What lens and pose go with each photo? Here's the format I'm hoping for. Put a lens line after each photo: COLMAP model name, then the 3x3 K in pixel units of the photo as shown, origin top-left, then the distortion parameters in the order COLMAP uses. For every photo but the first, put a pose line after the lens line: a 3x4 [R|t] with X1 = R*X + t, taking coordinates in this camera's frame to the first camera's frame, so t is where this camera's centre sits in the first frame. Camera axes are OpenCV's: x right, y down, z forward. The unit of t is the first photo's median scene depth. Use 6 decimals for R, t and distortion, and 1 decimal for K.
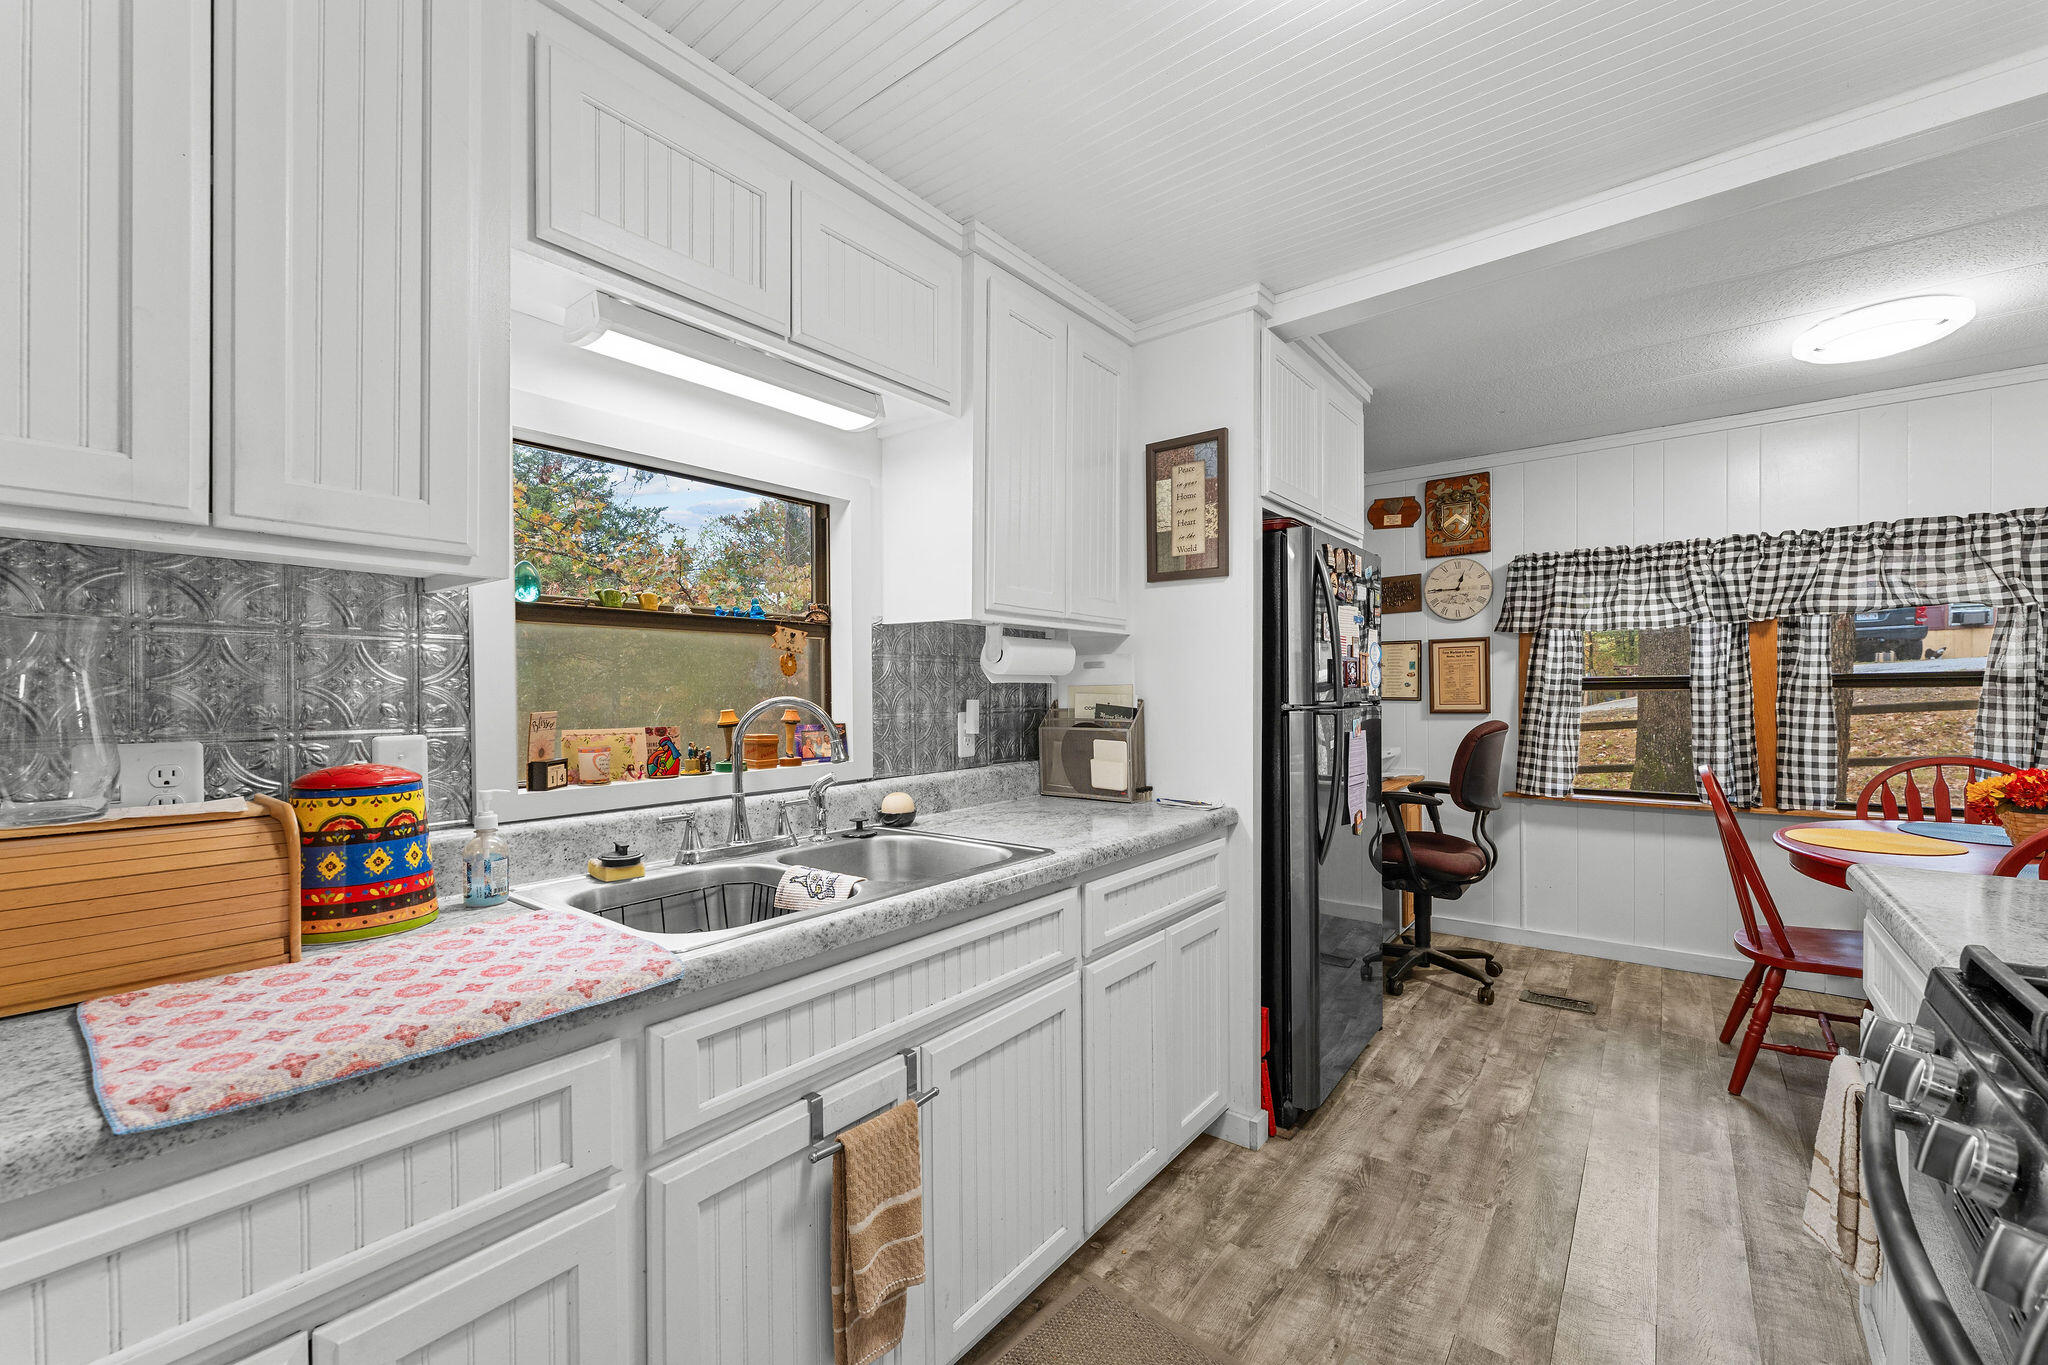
lens RADIAL K [[830.1, 0, 1010.6], [0, 830.1, 699.6], [0, 0, 1]] dist [-0.000366, -0.000324]
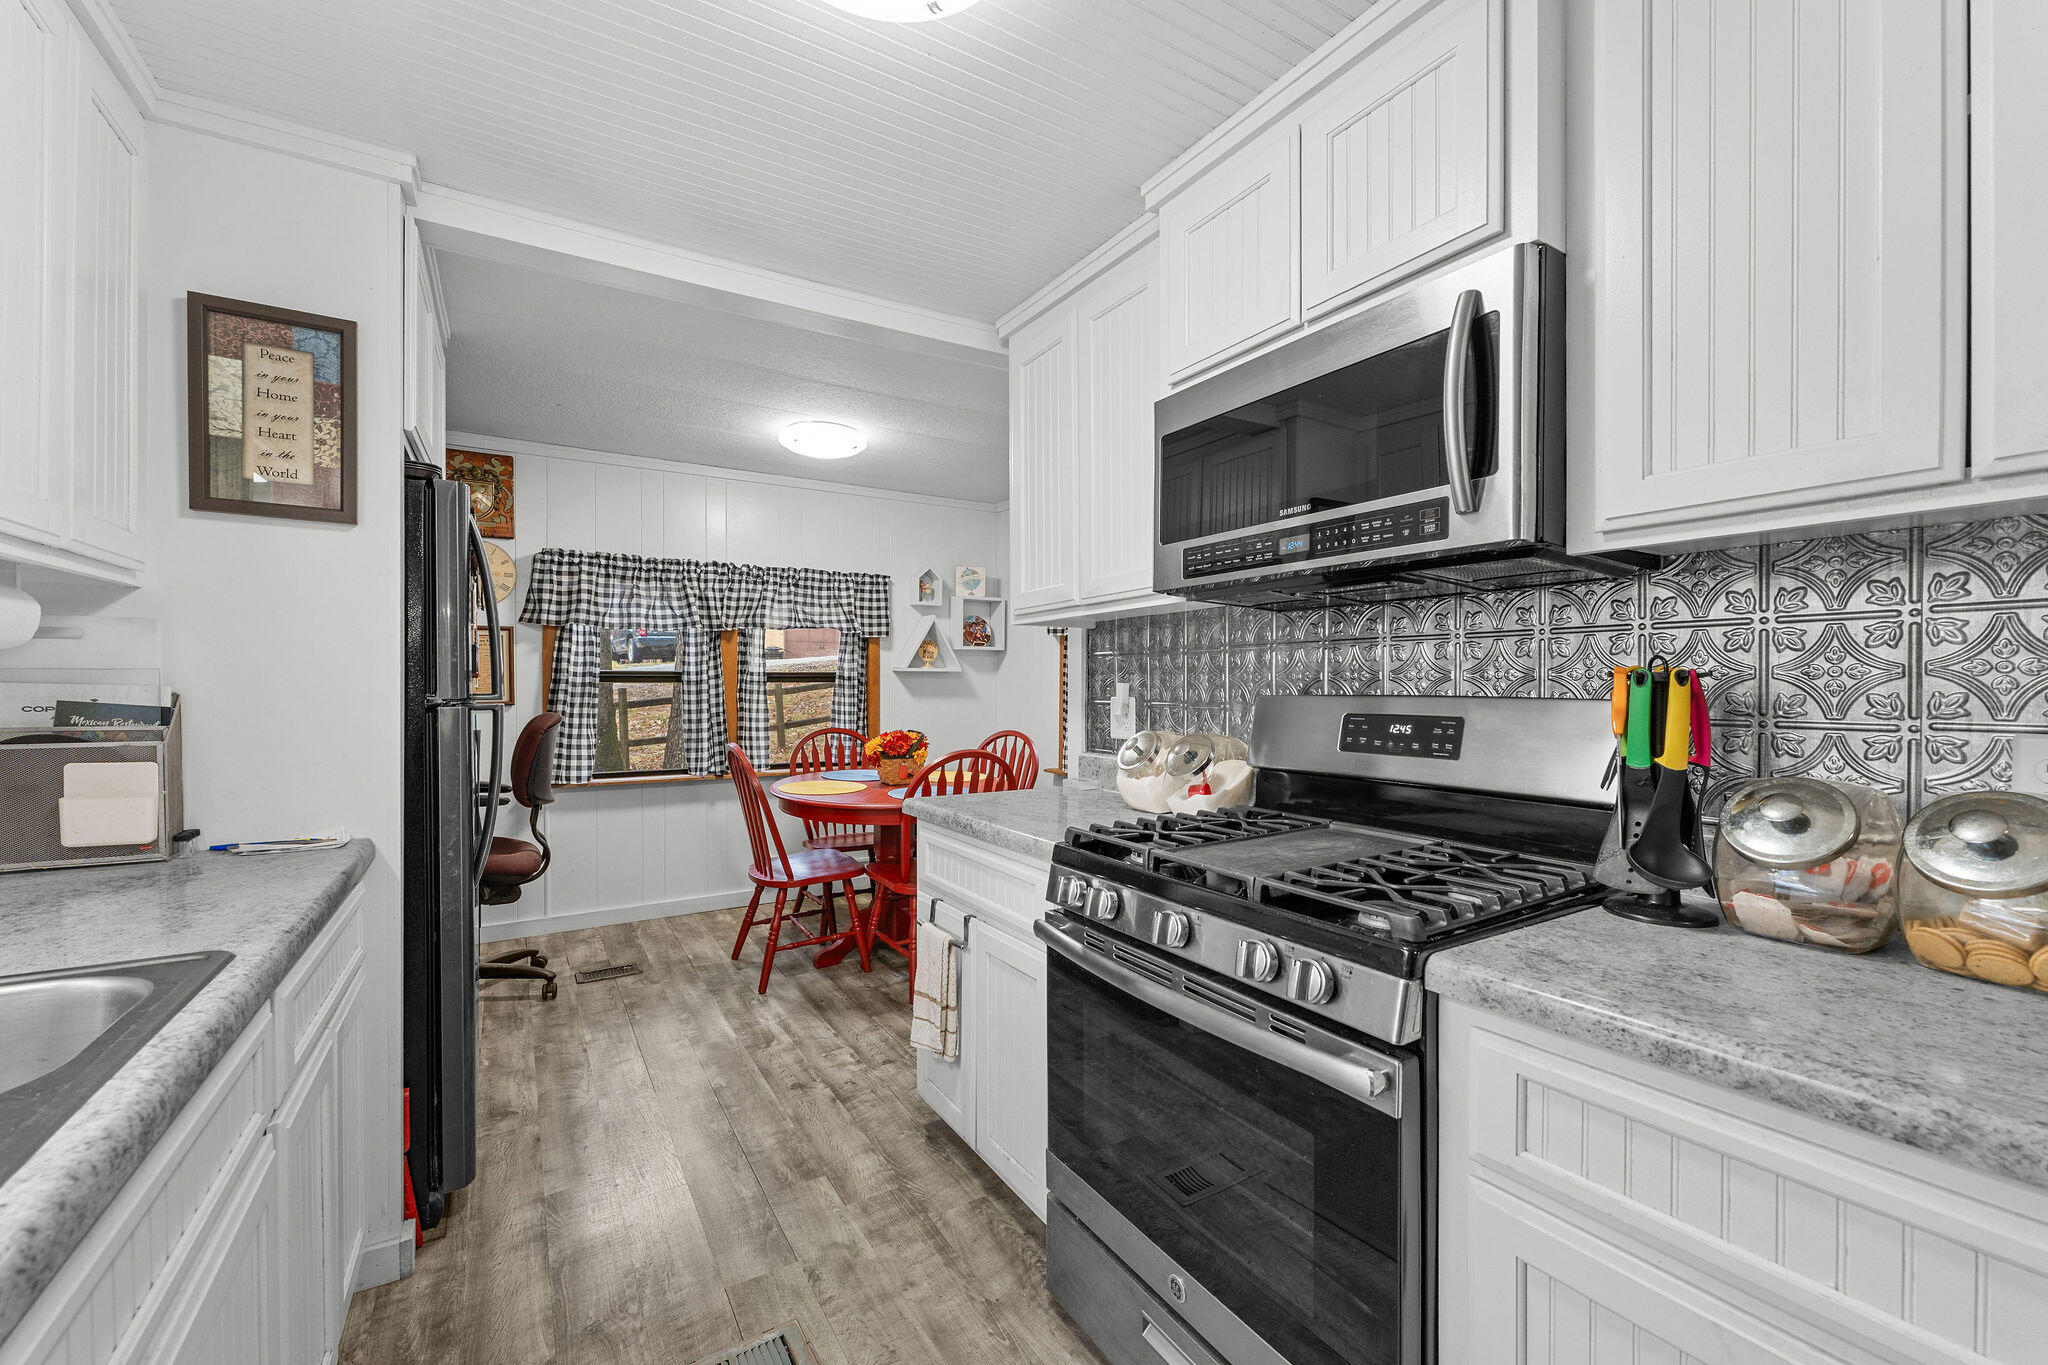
lens RADIAL K [[830.1, 0, 1007.6], [0, 830.1, 690.8], [0, 0, 1]] dist [-0.000366, -0.000324]
pose [[0.330650, -0.002073, 0.943751, -0.171002], [0.001121, 0.999998, 0.001804, -0.001775], [-0.943753, 0.000462, 0.330651, 0.149993]]
